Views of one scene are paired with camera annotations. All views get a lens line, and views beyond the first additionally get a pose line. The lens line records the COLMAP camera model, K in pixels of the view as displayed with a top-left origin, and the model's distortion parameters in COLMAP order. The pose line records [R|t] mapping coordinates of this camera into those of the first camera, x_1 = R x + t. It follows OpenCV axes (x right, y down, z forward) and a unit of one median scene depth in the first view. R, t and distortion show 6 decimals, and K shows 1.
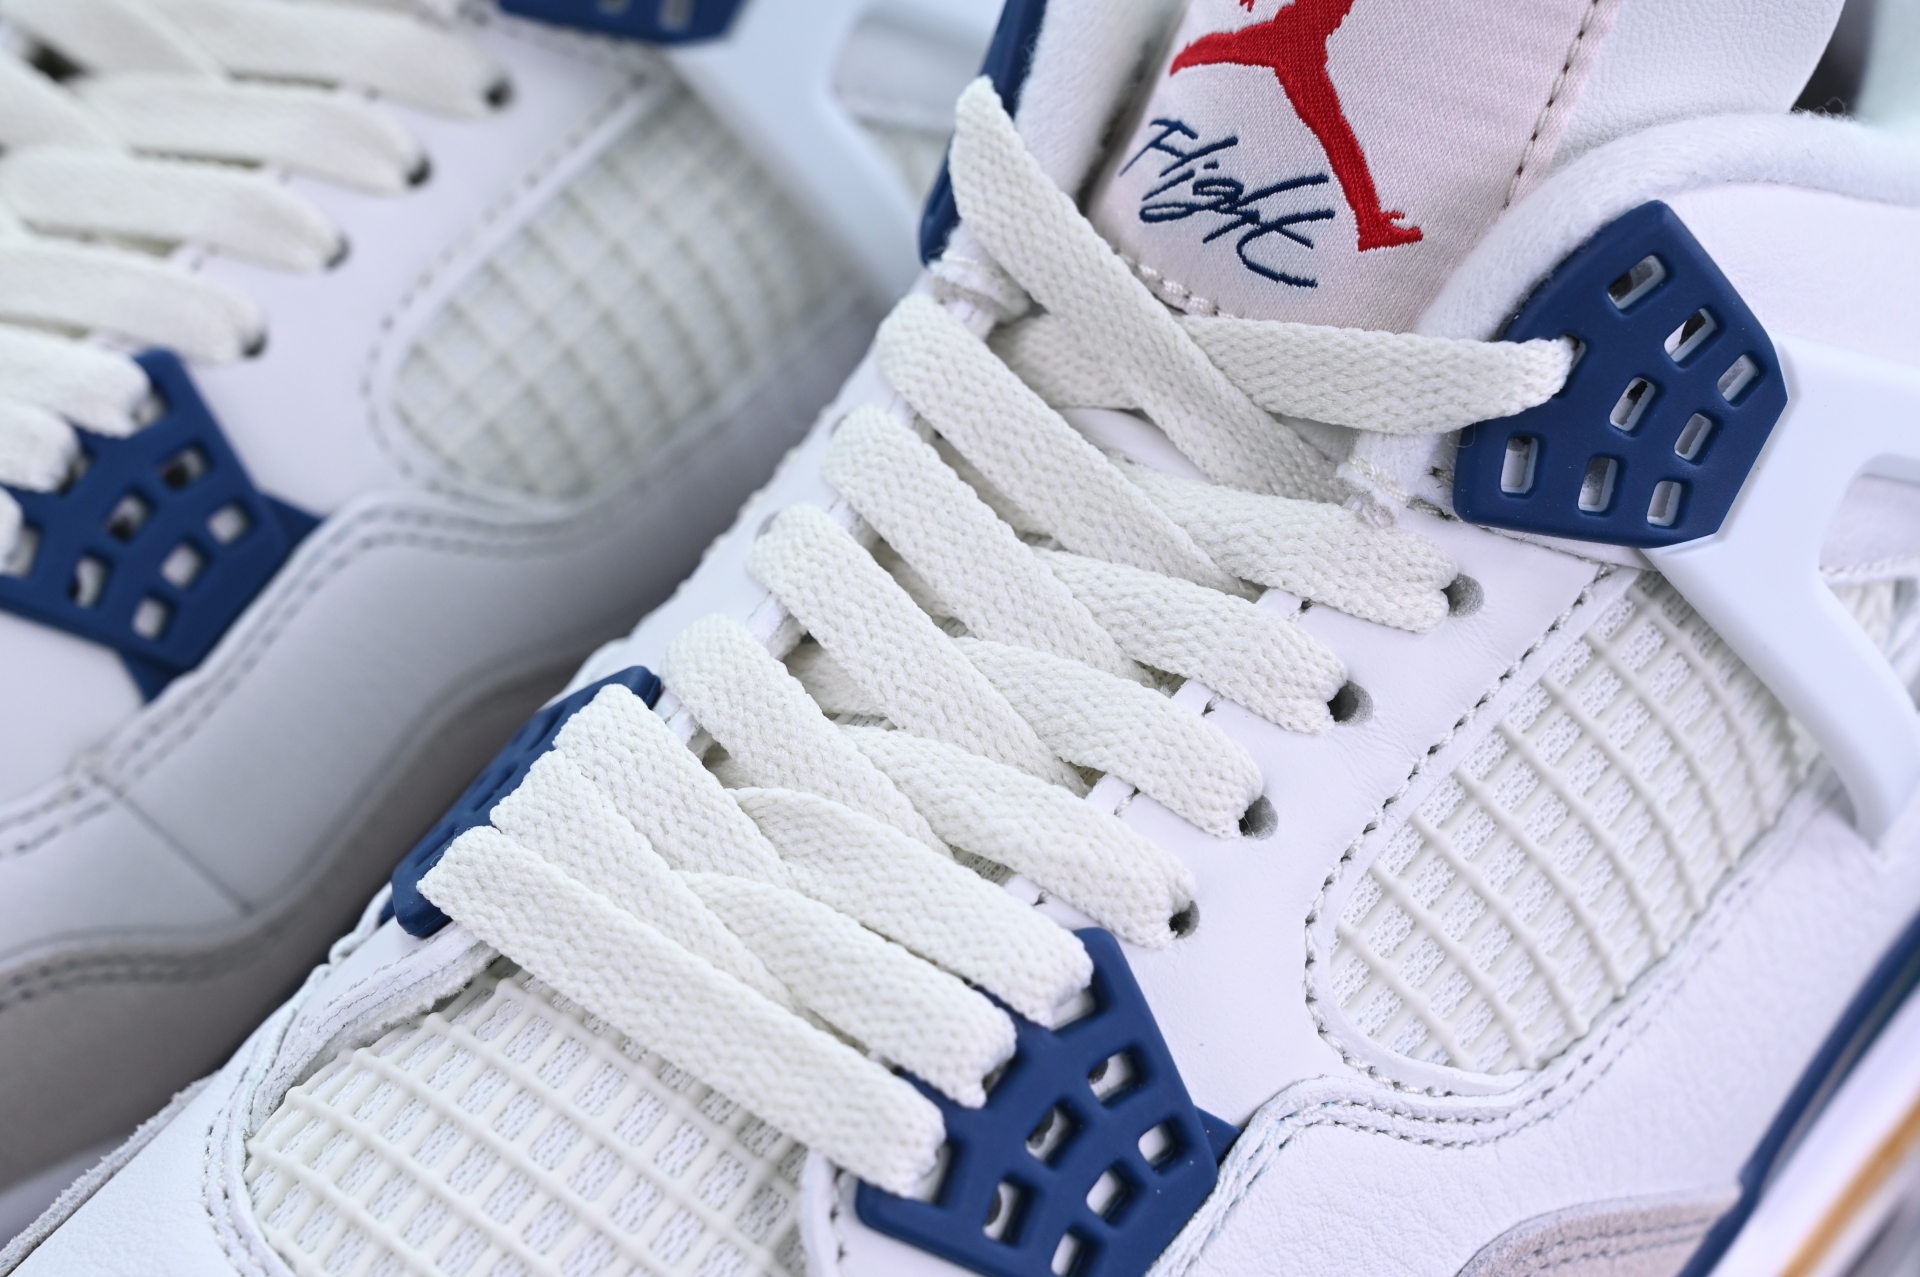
lens RADIAL K [[4172.9, 0, 960.0], [0, 4172.9, 638.5], [0, 0, 1]] dist [-0.091851, 0.432377]
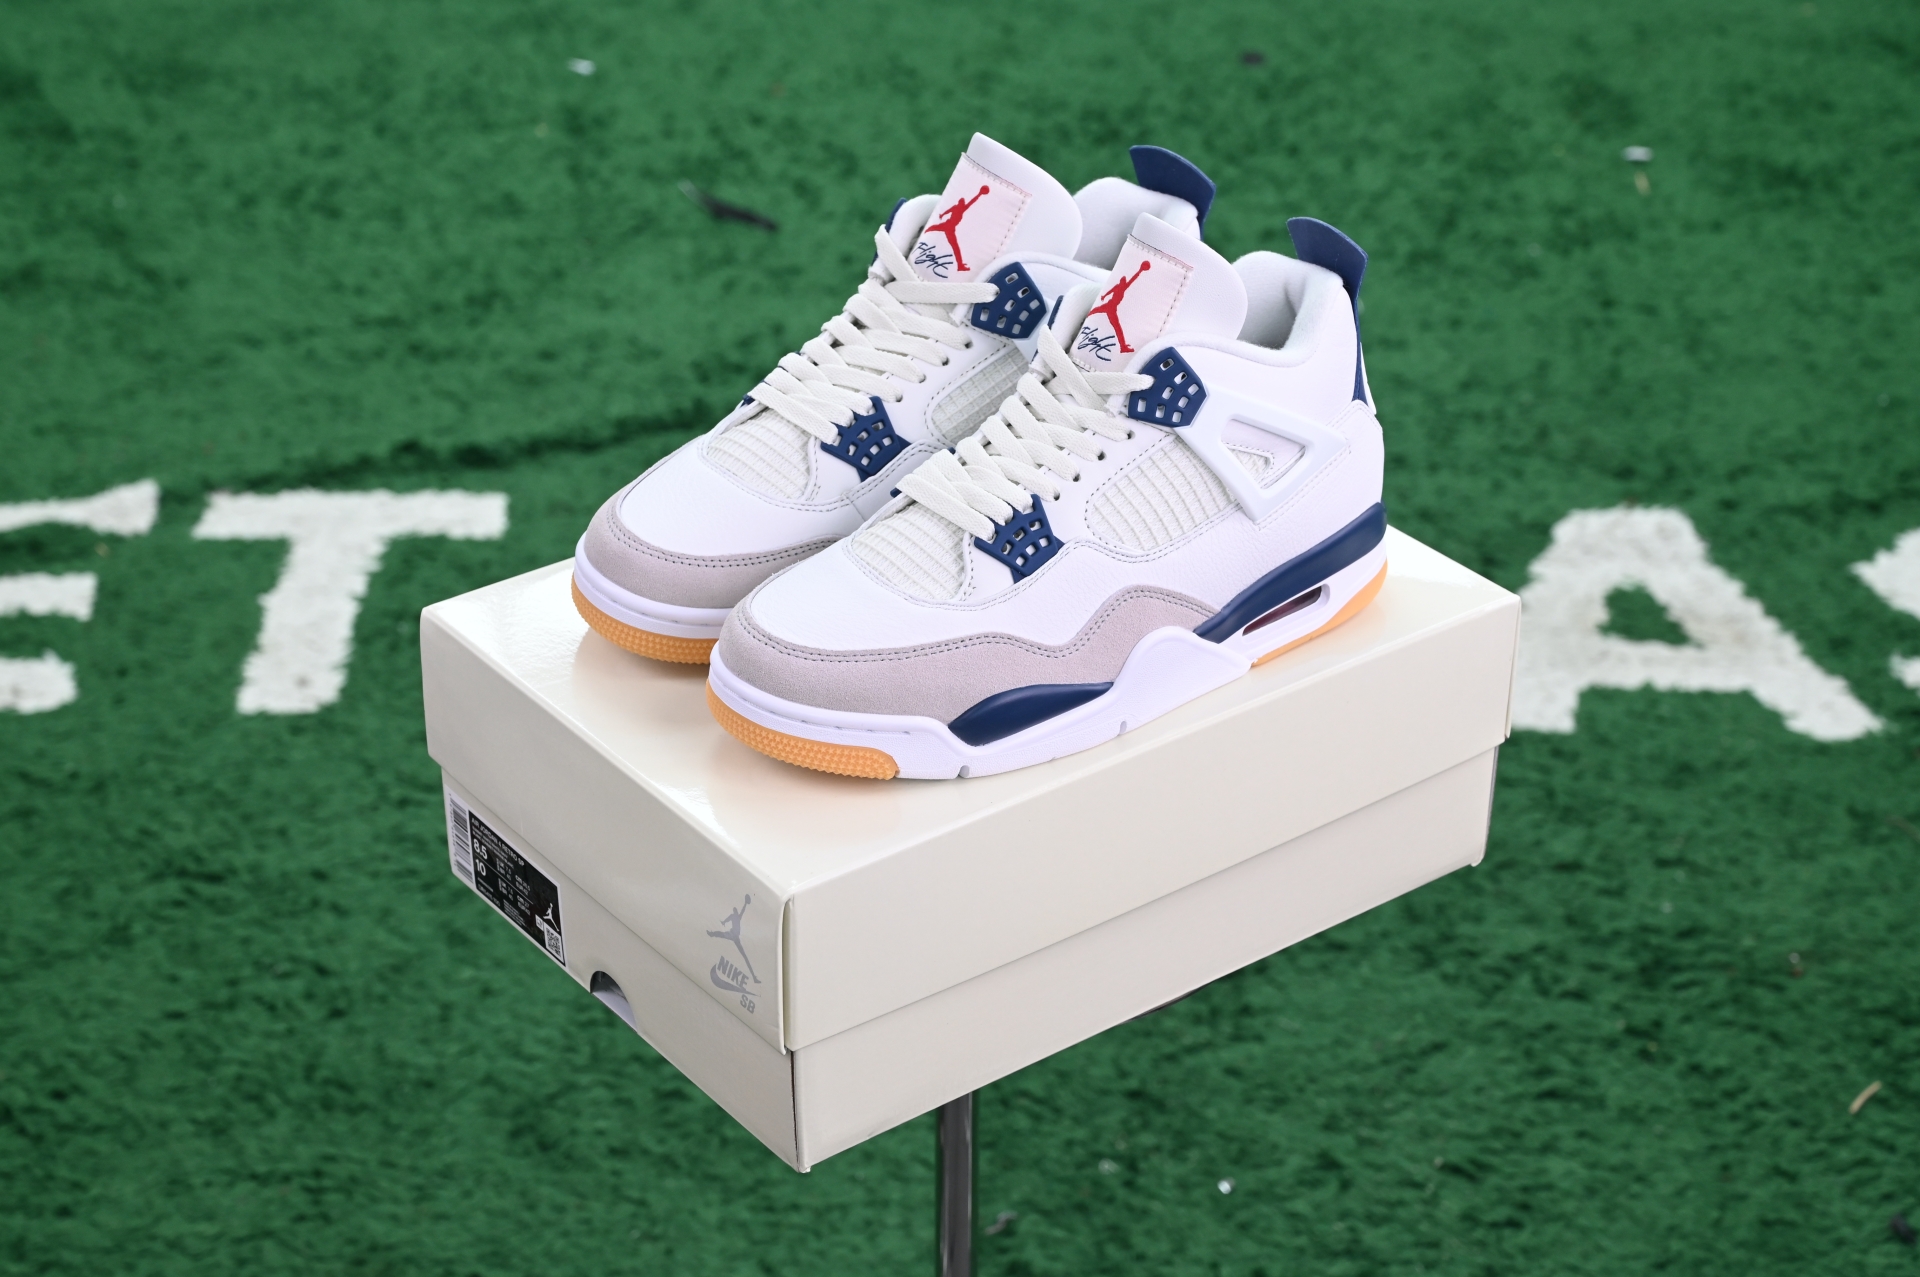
lens RADIAL K [[3251.1, 0, 960.0], [0, 3251.1, 638.5], [0, 0, 1]] dist [0.010081, -0.004866]
pose [[0.958509, 0.077891, -0.274216, 0.892598], [-0.130459, 0.975157, -0.179020, 0.826749], [0.253460, 0.207367, 0.944858, -2.225428]]
